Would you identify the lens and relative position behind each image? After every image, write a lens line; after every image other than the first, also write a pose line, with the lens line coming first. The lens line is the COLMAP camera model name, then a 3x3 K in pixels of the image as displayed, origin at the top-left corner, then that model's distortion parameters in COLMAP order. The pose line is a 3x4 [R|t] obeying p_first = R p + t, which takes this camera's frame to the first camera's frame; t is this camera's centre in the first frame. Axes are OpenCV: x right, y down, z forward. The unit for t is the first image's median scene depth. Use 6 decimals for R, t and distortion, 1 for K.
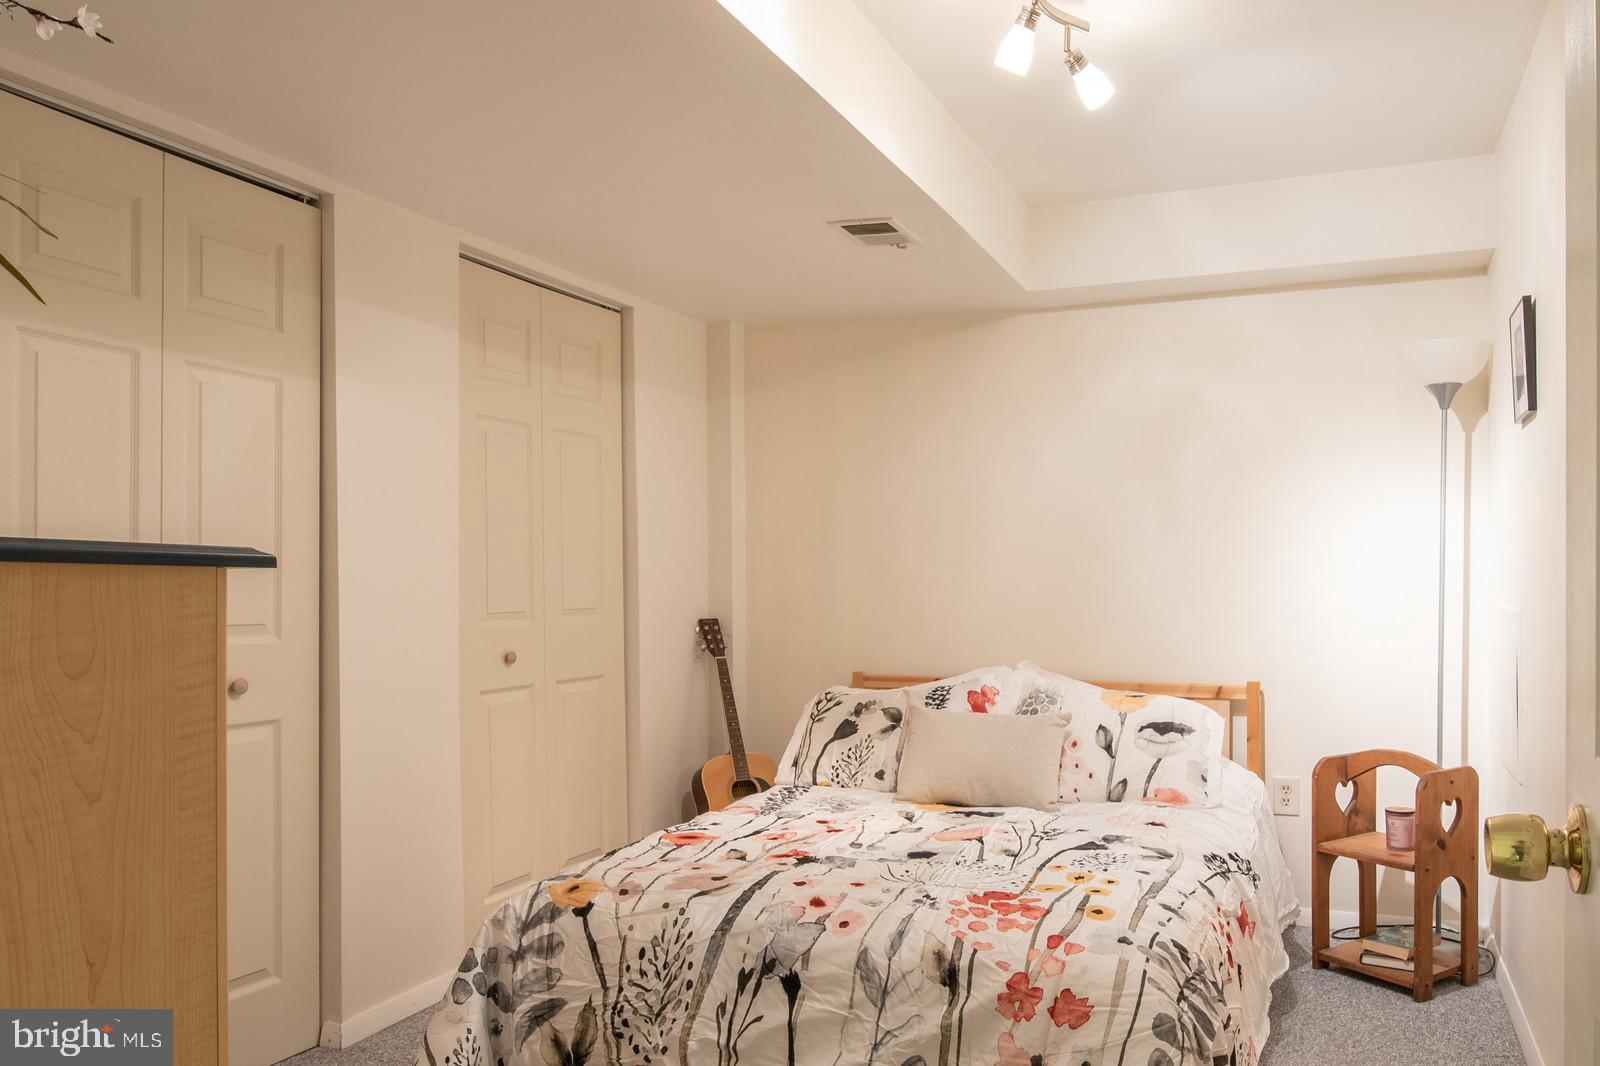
lens RADIAL K [[999.1, 0, 800.0], [0, 999.1, 533.0], [0, 0, 1]] dist [-0.002649, -0.000945]
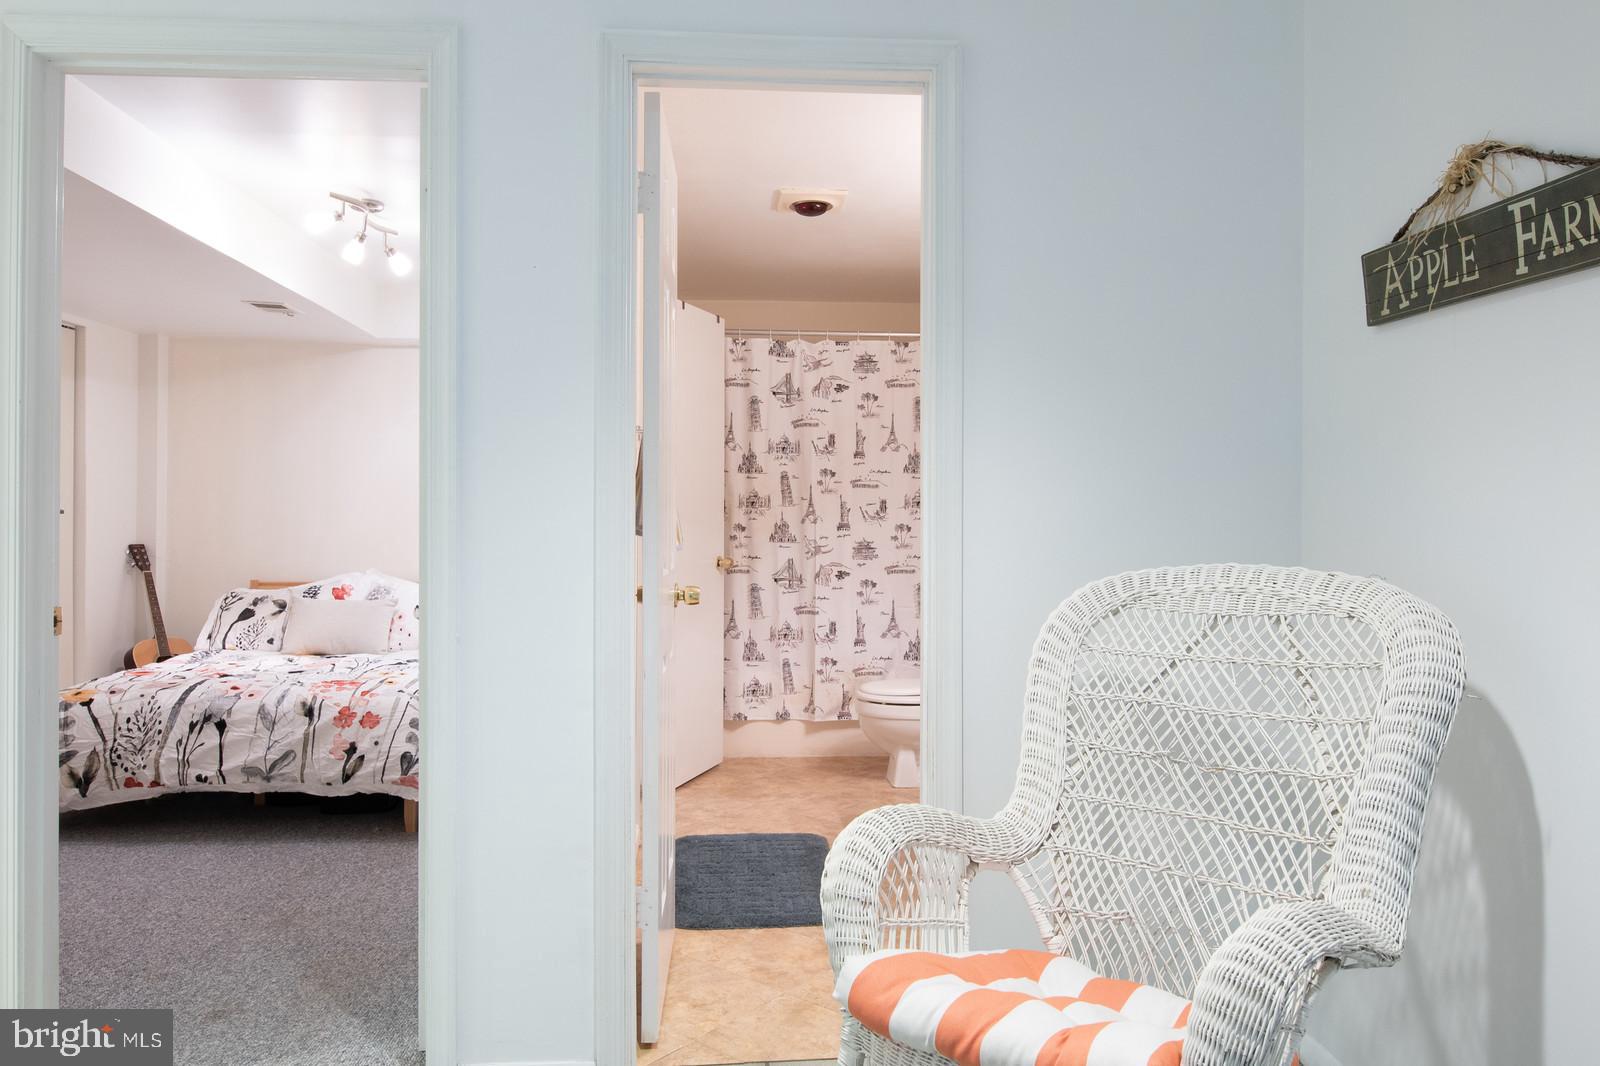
lens RADIAL K [[1103.8, 0, 798.9], [0, 1103.8, 508.4], [0, 0, 1]] dist [-0.003340, 0.000362]
pose [[0.862245, 0.009696, 0.506399, -0.125860], [-0.029422, 0.999087, 0.030968, -0.067579], [-0.505636, -0.041601, 0.861743, -1.358104]]
